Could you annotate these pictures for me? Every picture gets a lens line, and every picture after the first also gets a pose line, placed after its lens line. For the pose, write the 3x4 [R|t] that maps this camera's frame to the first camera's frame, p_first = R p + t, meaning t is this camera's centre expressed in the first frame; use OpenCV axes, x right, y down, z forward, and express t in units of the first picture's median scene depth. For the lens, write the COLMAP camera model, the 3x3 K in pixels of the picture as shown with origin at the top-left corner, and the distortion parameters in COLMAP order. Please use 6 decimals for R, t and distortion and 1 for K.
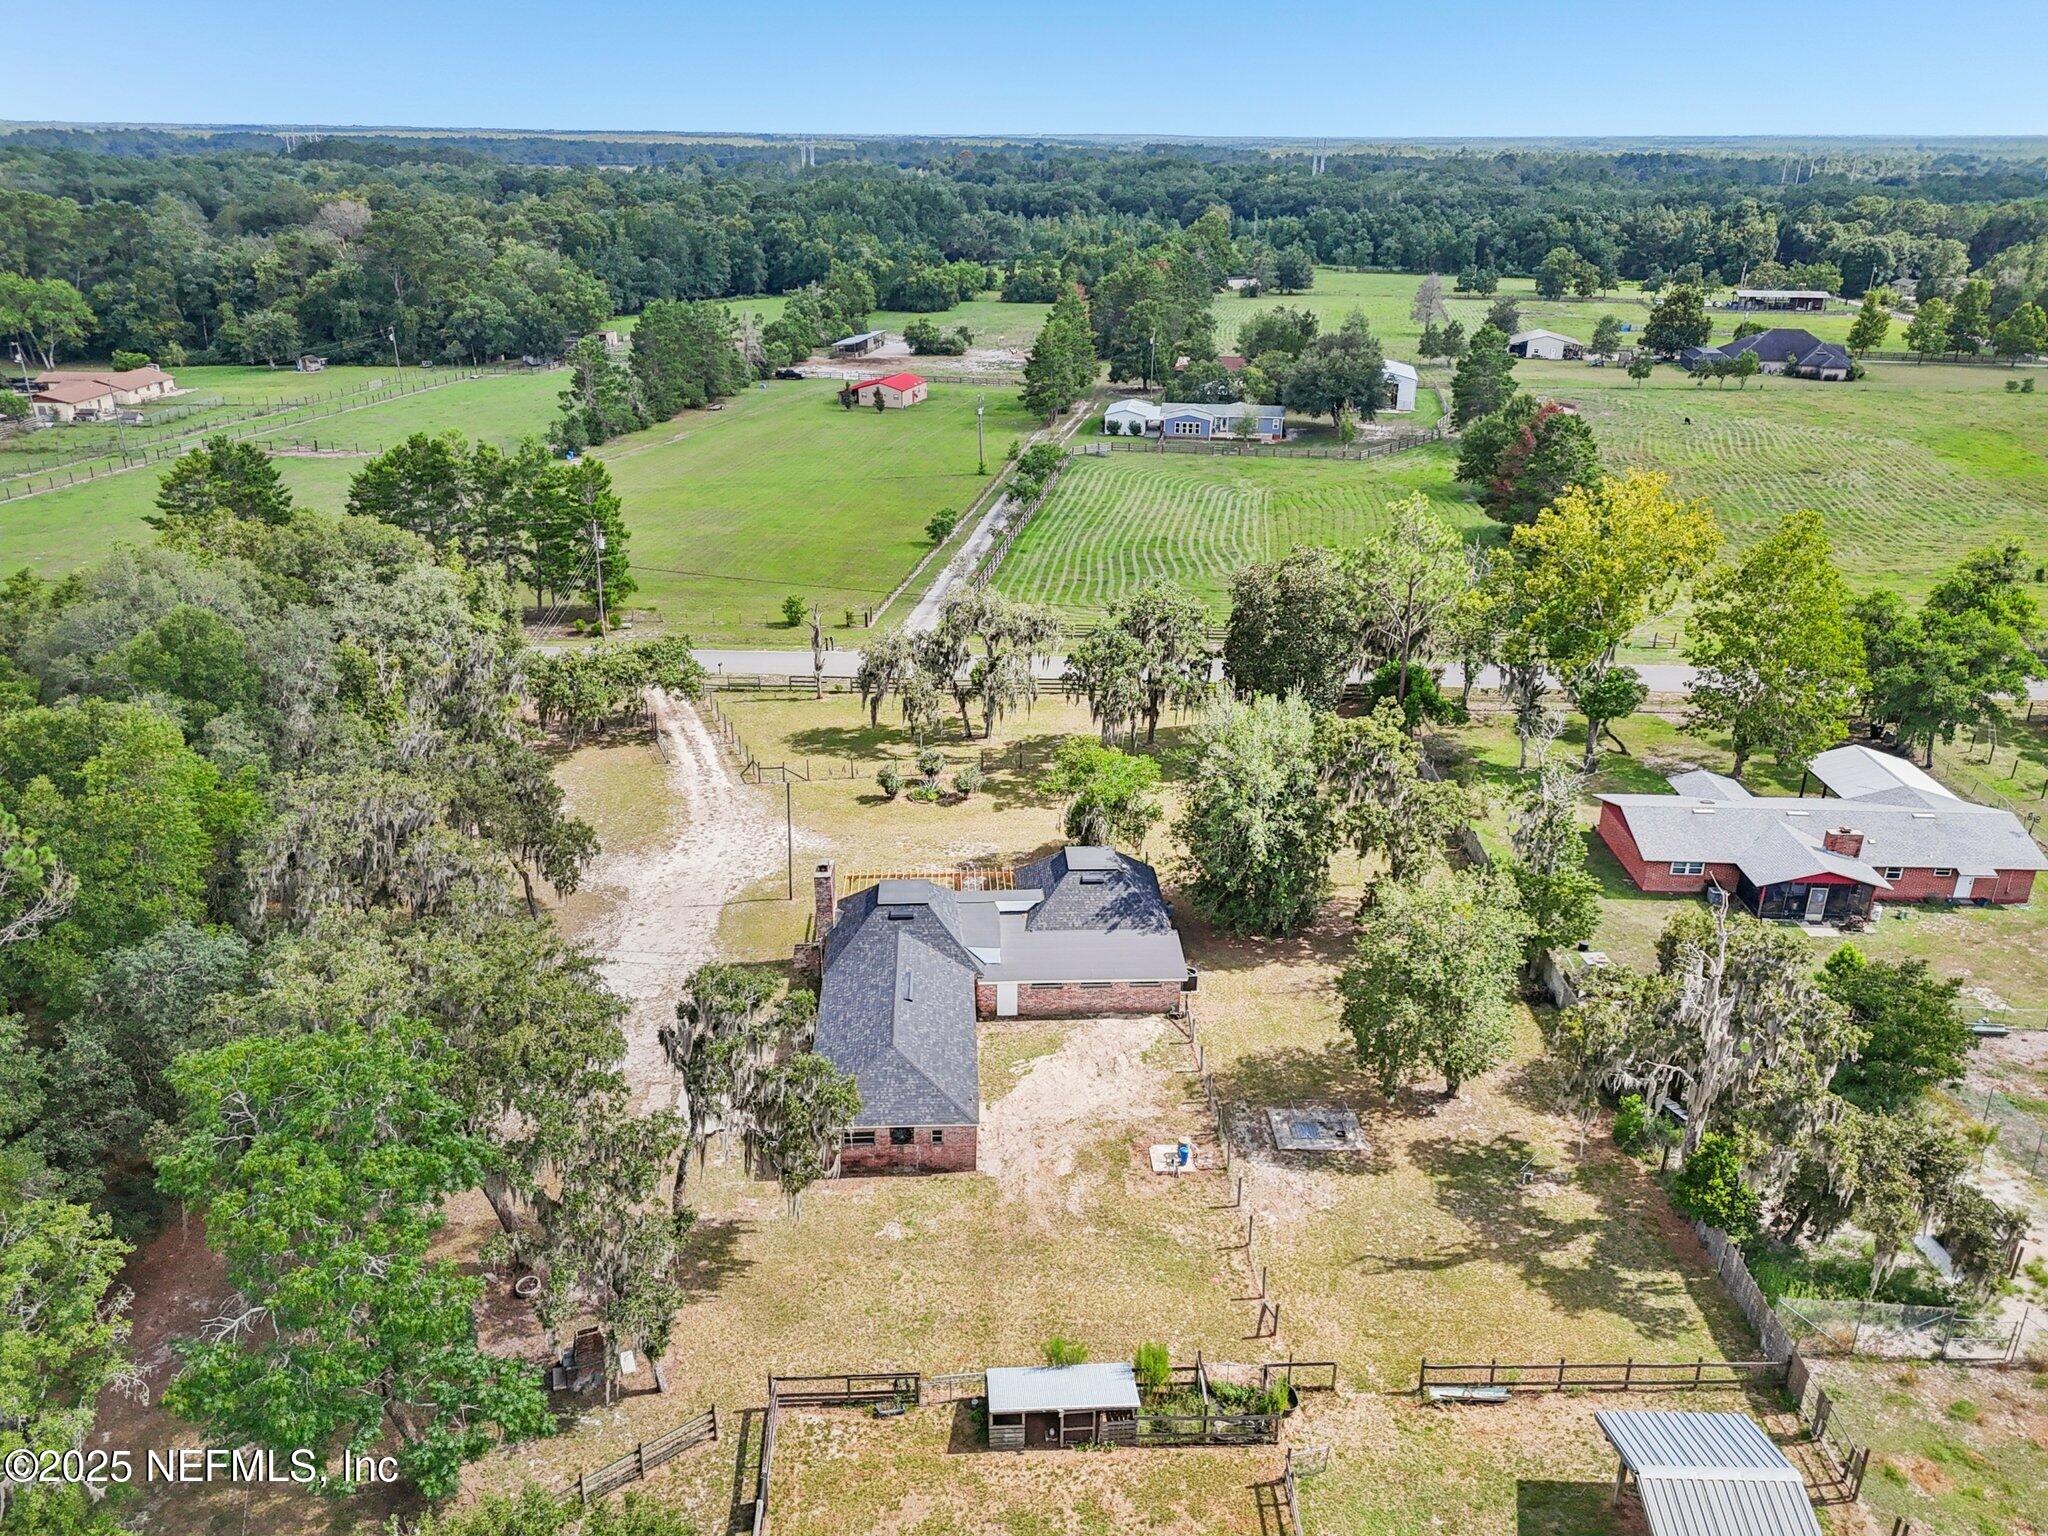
lens RADIAL K [[1502.8, 0, 1027.4], [0, 1502.8, 776.9], [0, 0, 1]] dist [0.065160, -0.055211]
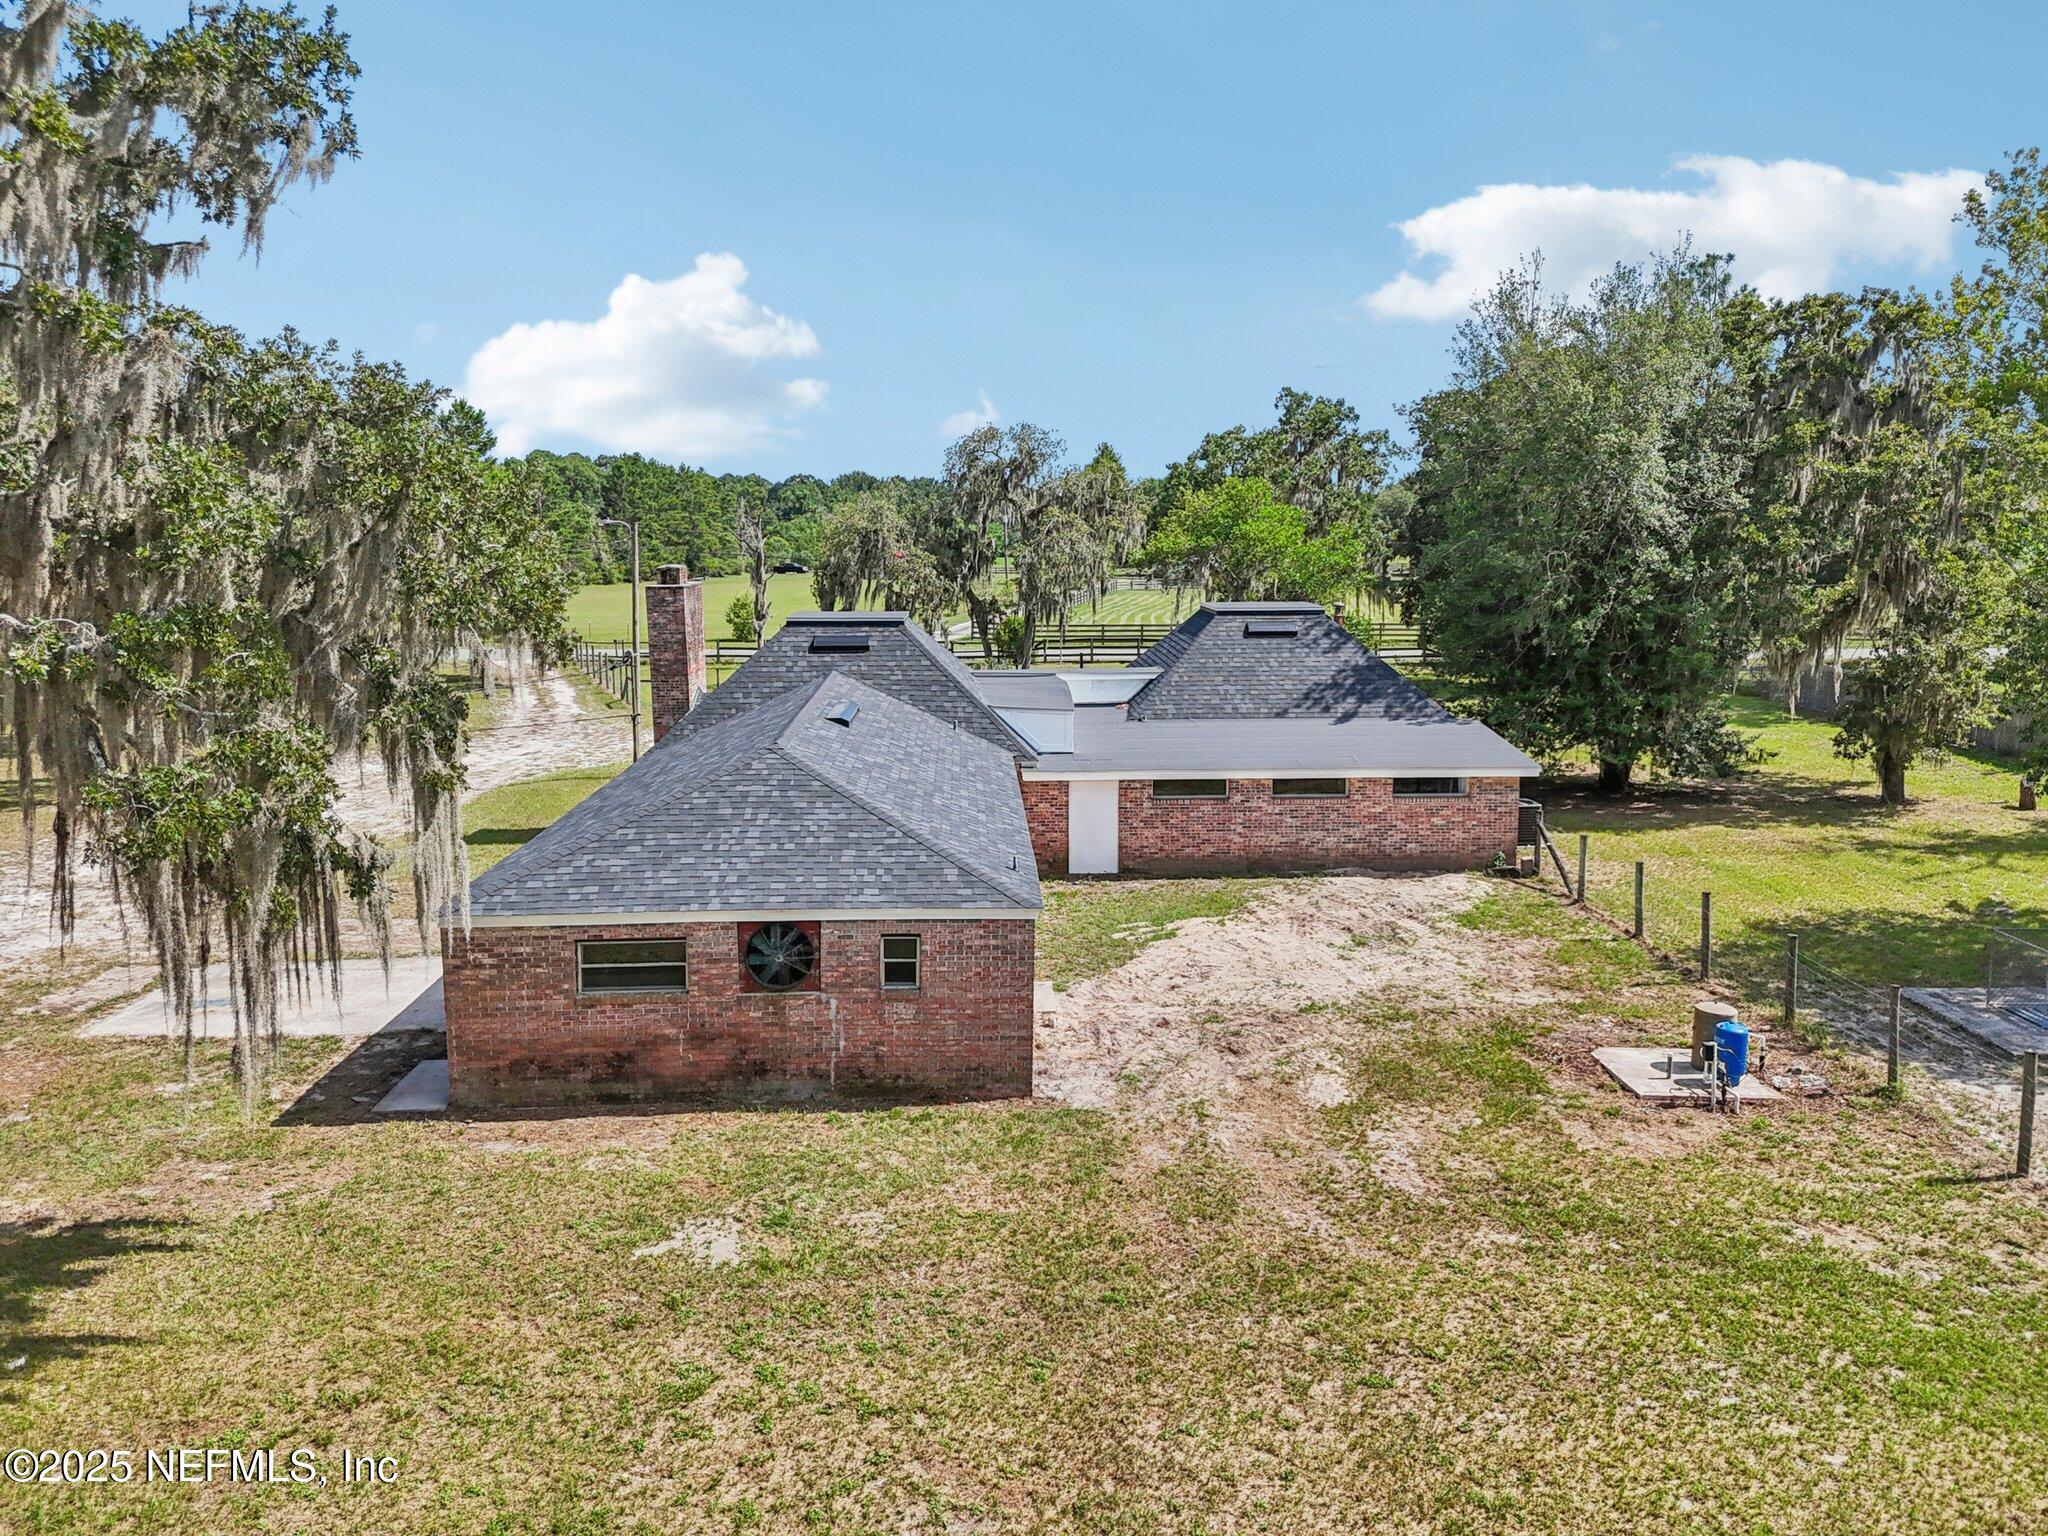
lens RADIAL K [[1545.8, 0, 1031.2], [0, 1545.8, 698.5], [0, 0, 1]] dist [0.066237, -0.068677]
pose [[0.999884, -0.011949, -0.009433, -0.024545], [0.008802, 0.959322, -0.282177, 0.219446], [0.012421, 0.282061, 0.959316, 0.555859]]
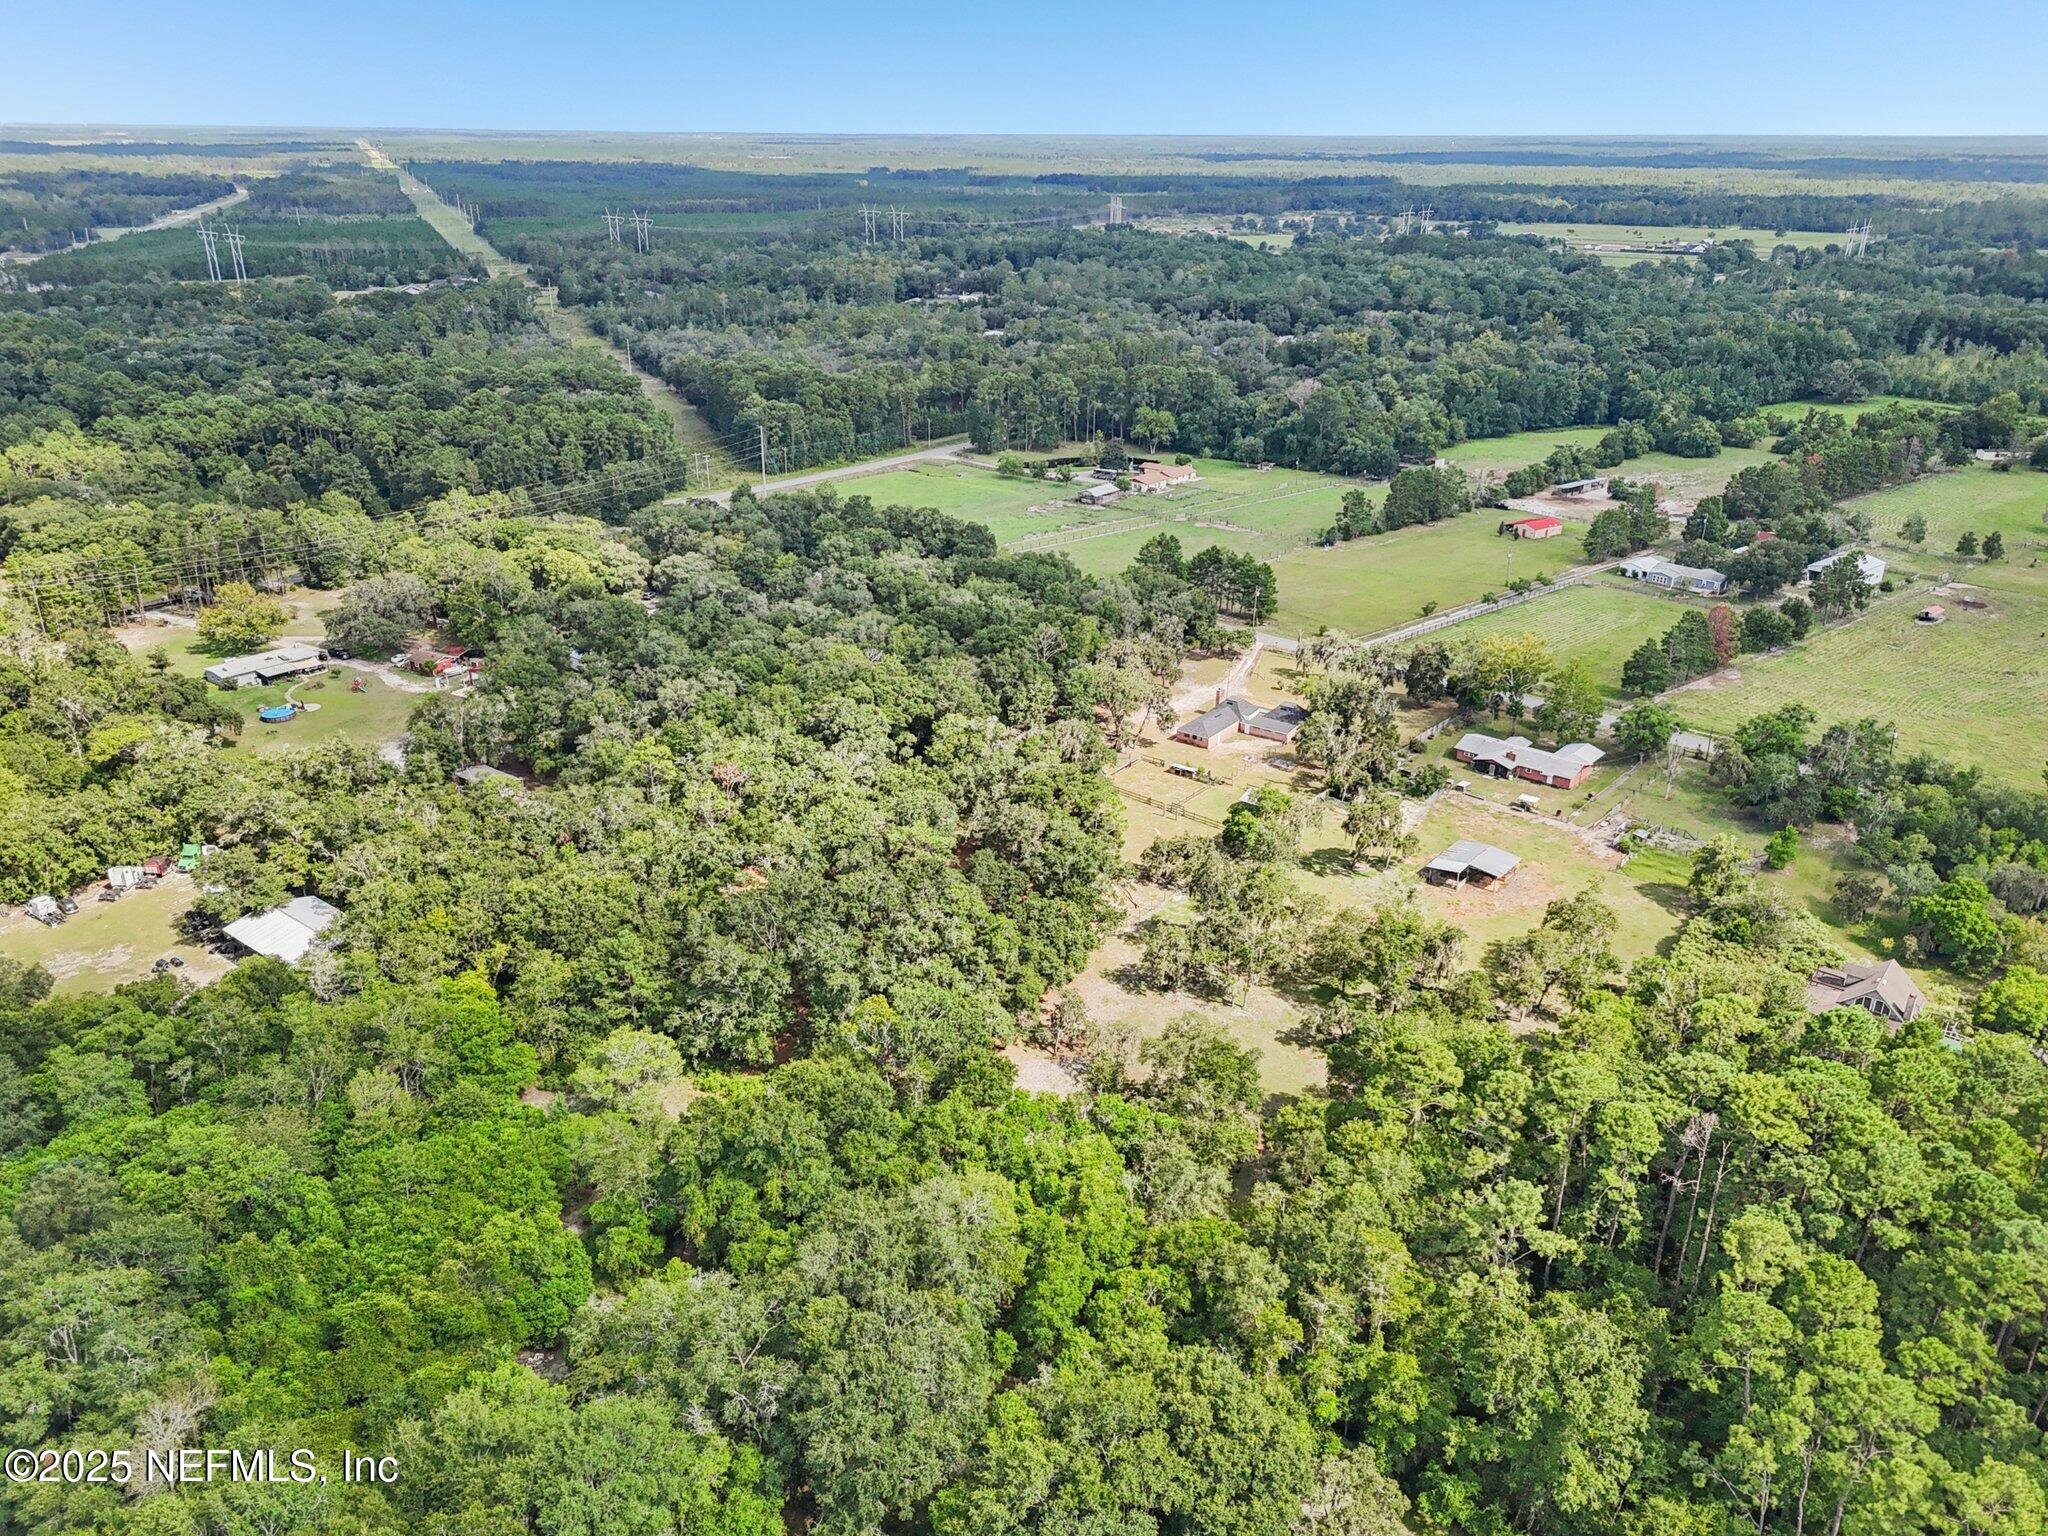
lens RADIAL K [[1502.8, 0, 1027.4], [0, 1502.8, 776.9], [0, 0, 1]] dist [0.065160, -0.055211]
pose [[0.775314, 0.248050, -0.580827, 1.771142], [-0.248657, 0.965257, 0.080307, 0.090147], [0.580567, 0.082164, 0.810056, -2.403917]]
